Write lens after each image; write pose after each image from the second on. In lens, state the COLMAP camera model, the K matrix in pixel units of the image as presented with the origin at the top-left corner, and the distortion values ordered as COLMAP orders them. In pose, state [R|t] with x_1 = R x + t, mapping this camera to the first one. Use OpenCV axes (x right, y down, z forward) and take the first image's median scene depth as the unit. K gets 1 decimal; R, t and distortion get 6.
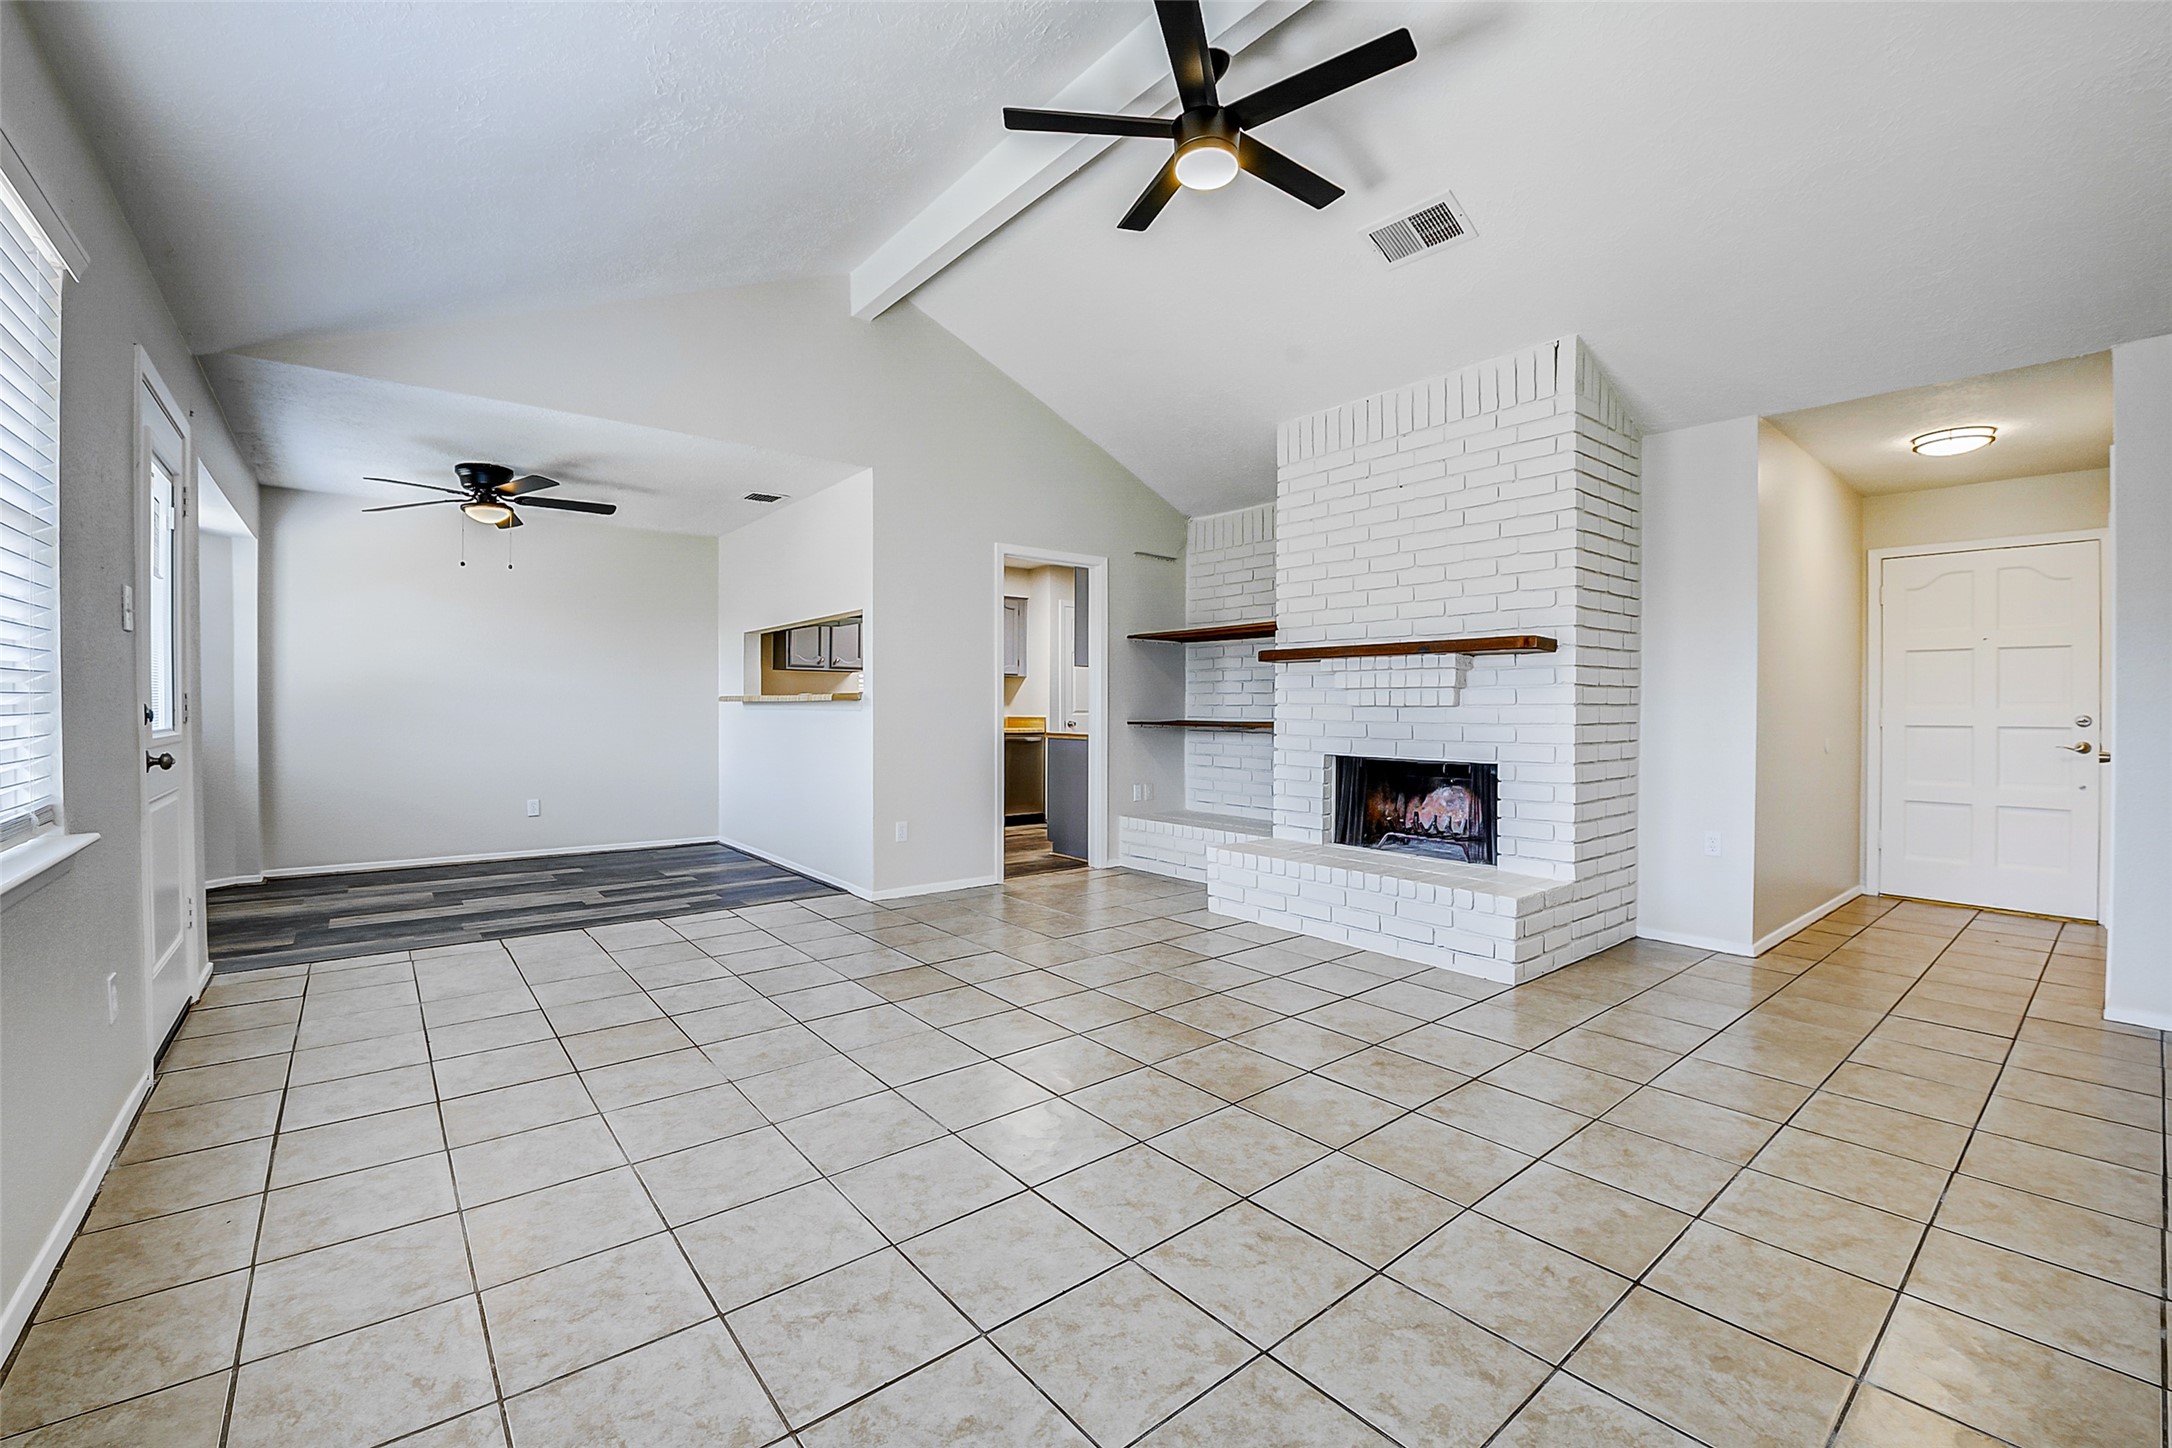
lens RADIAL K [[890.5, 0, 1069.8], [0, 890.5, 709.1], [0, 0, 1]] dist [-0.021324, 0.001532]
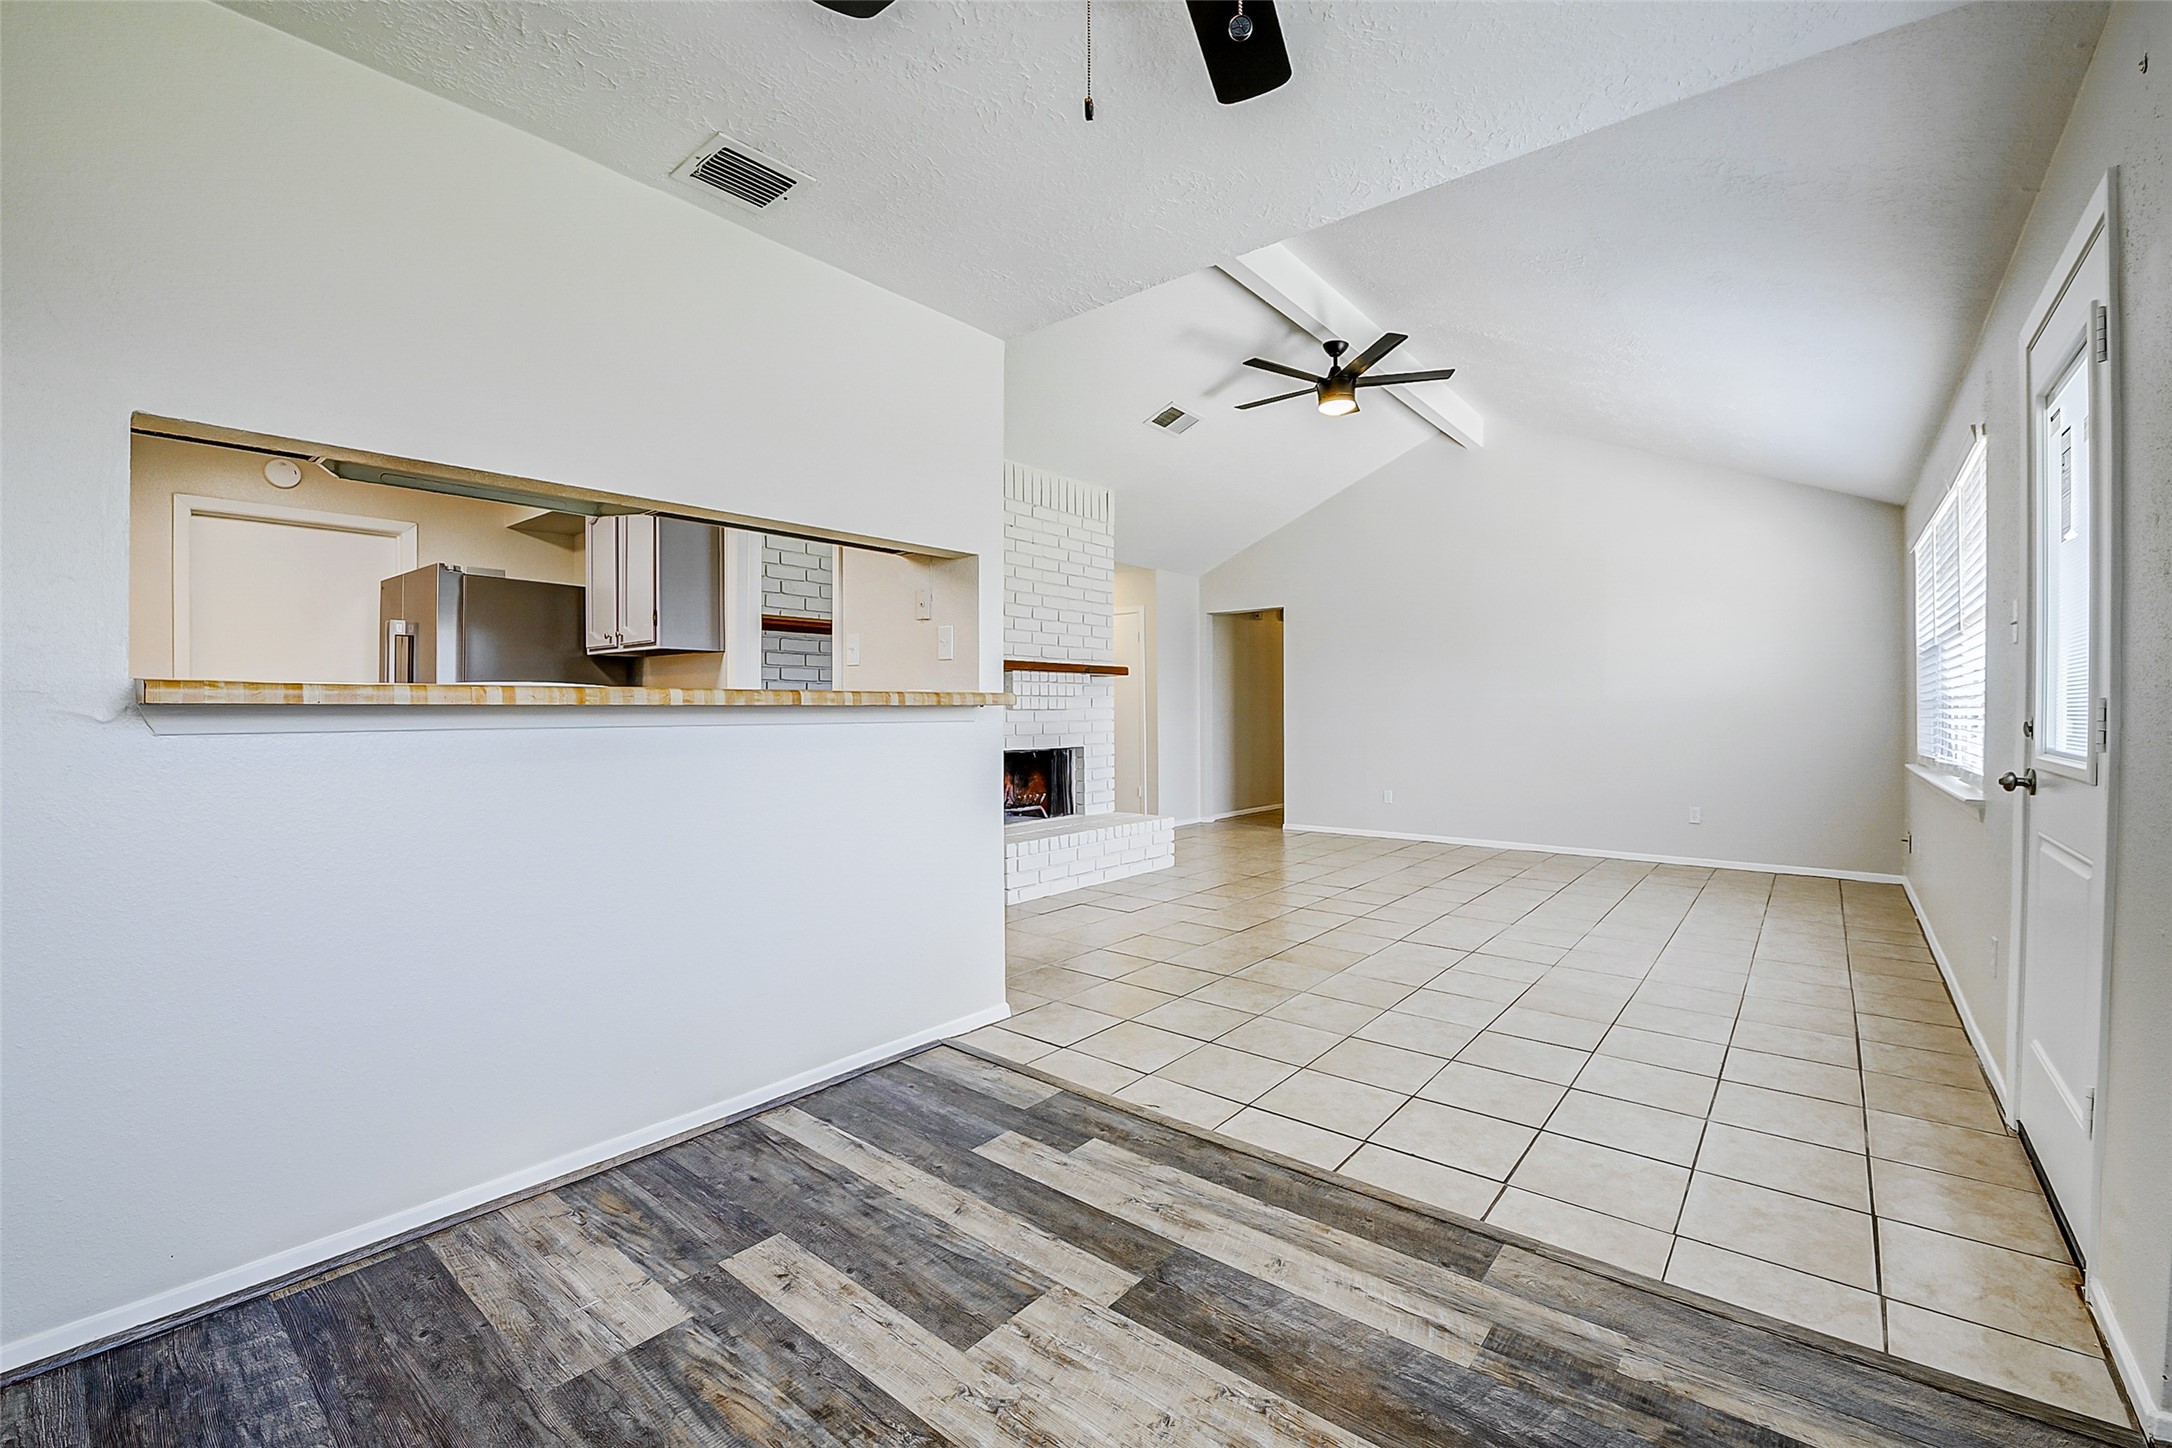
lens RADIAL K [[890.5, 0, 1129.3], [0, 890.5, 708.6], [0, 0, 1]] dist [-0.021324, 0.001532]
pose [[-0.225076, -0.005260, 0.974327, -1.141806], [0.002475, 0.999979, 0.005970, -0.014558], [-0.974338, 0.003755, -0.225058, 1.387732]]
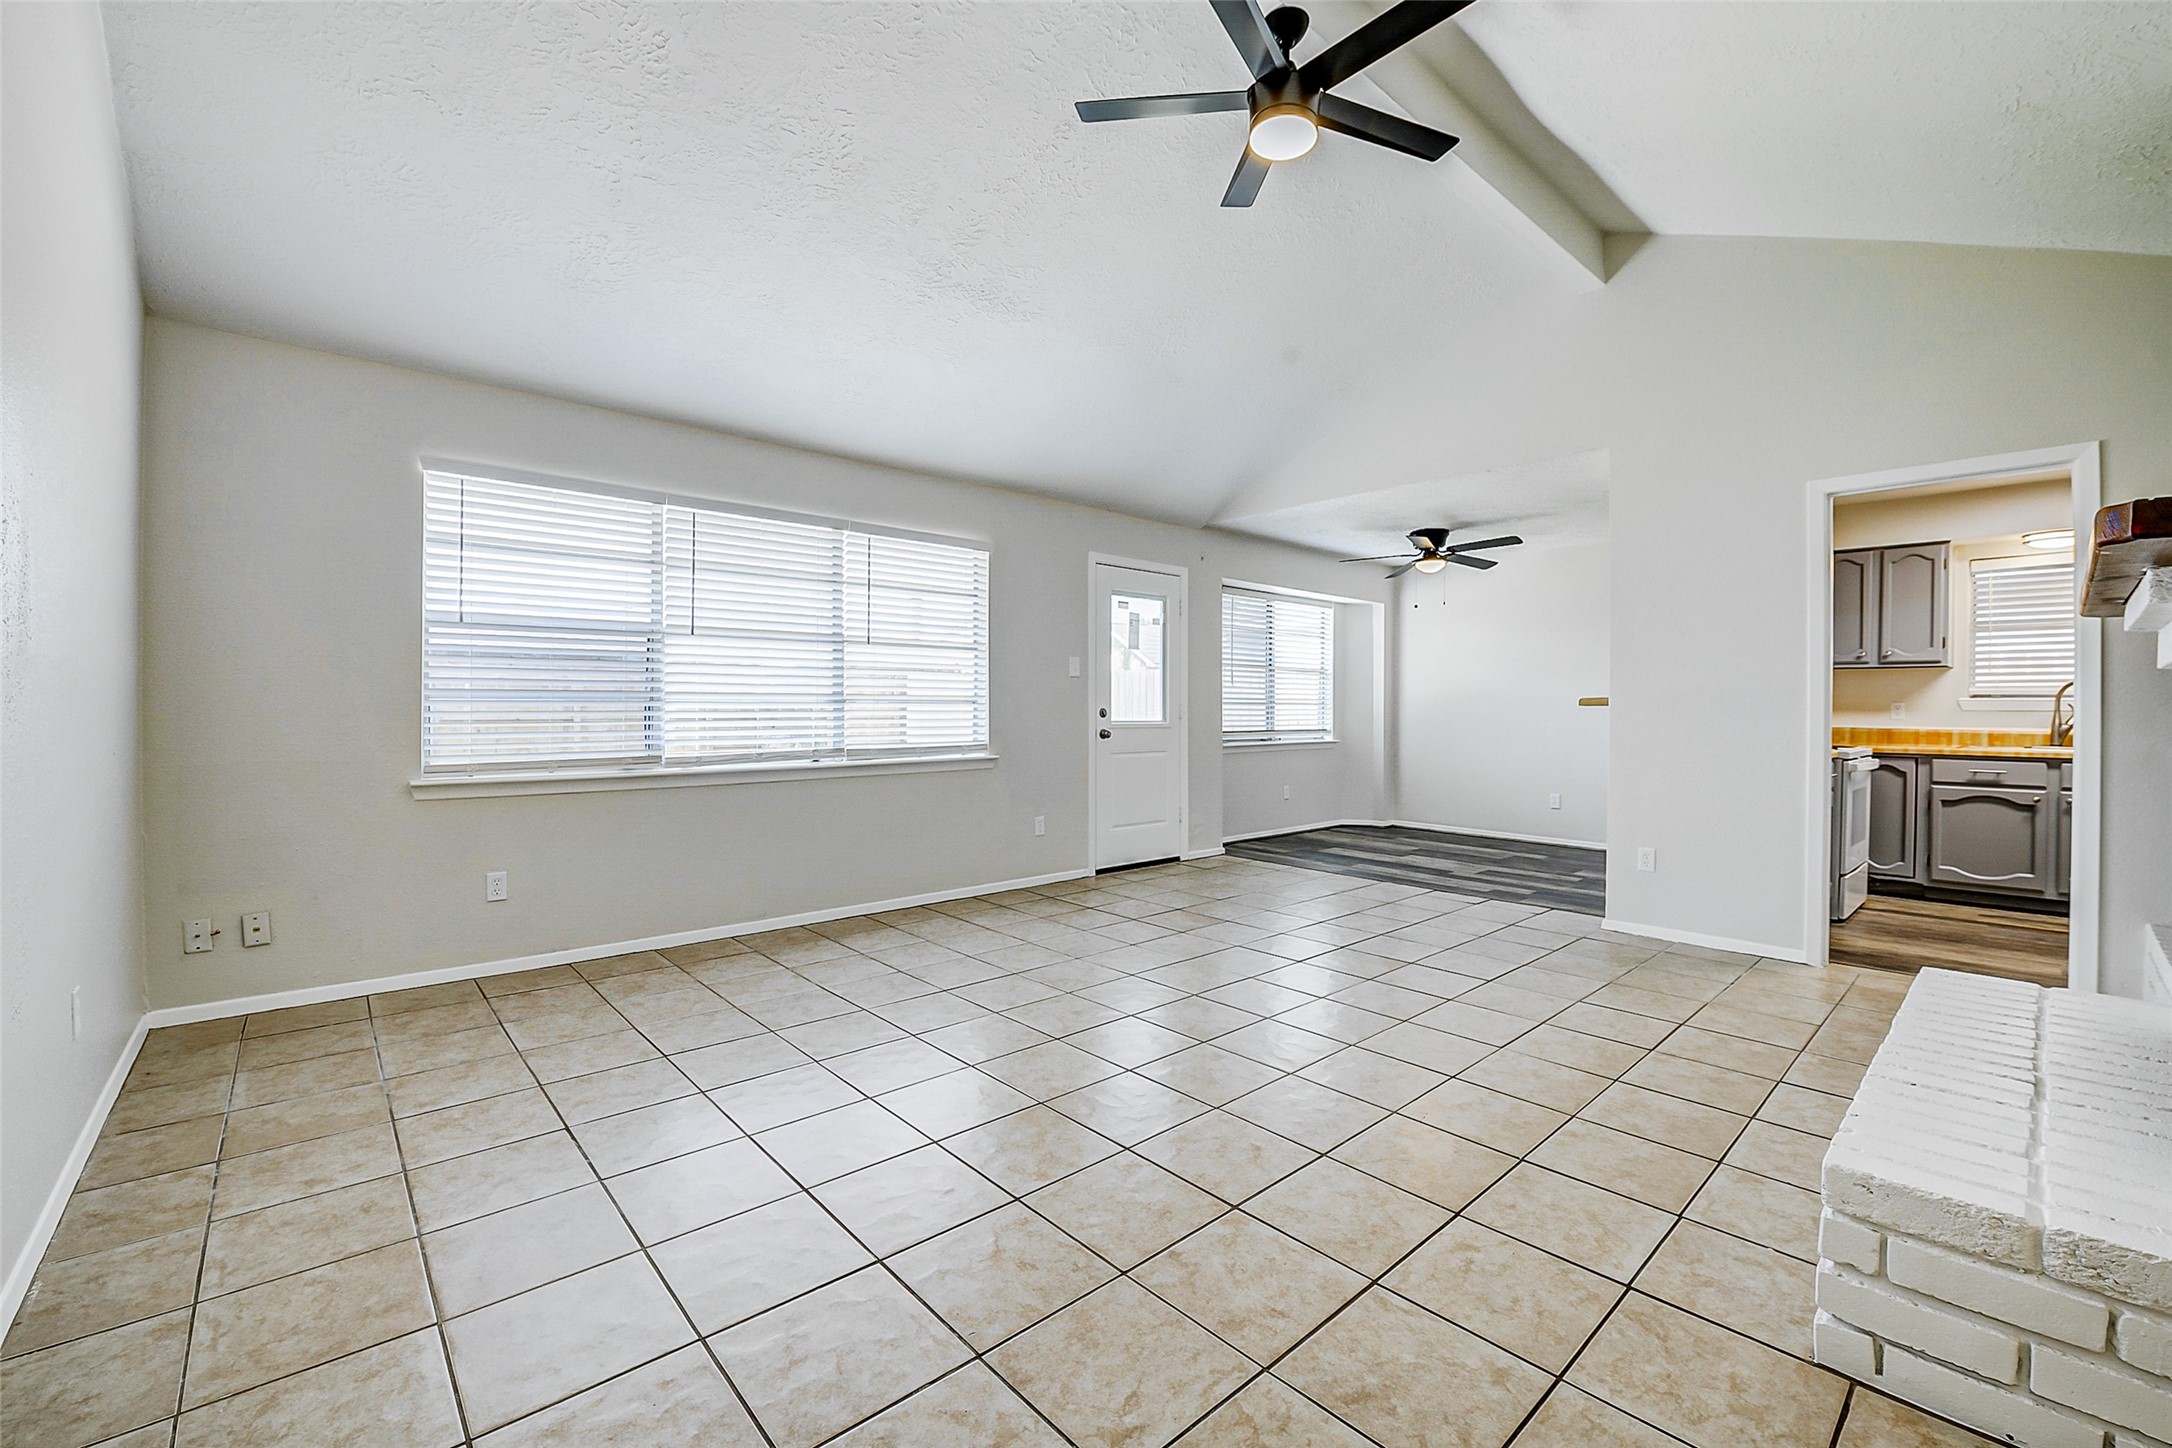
lens RADIAL K [[890.5, 0, 1125.1], [0, 890.5, 716.8], [0, 0, 1]] dist [-0.021324, 0.001532]
pose [[0.075379, 0.004341, -0.997145, 0.825935], [-0.008707, 0.999955, 0.003695, 0.003935], [0.997117, 0.008403, 0.075414, 0.590309]]
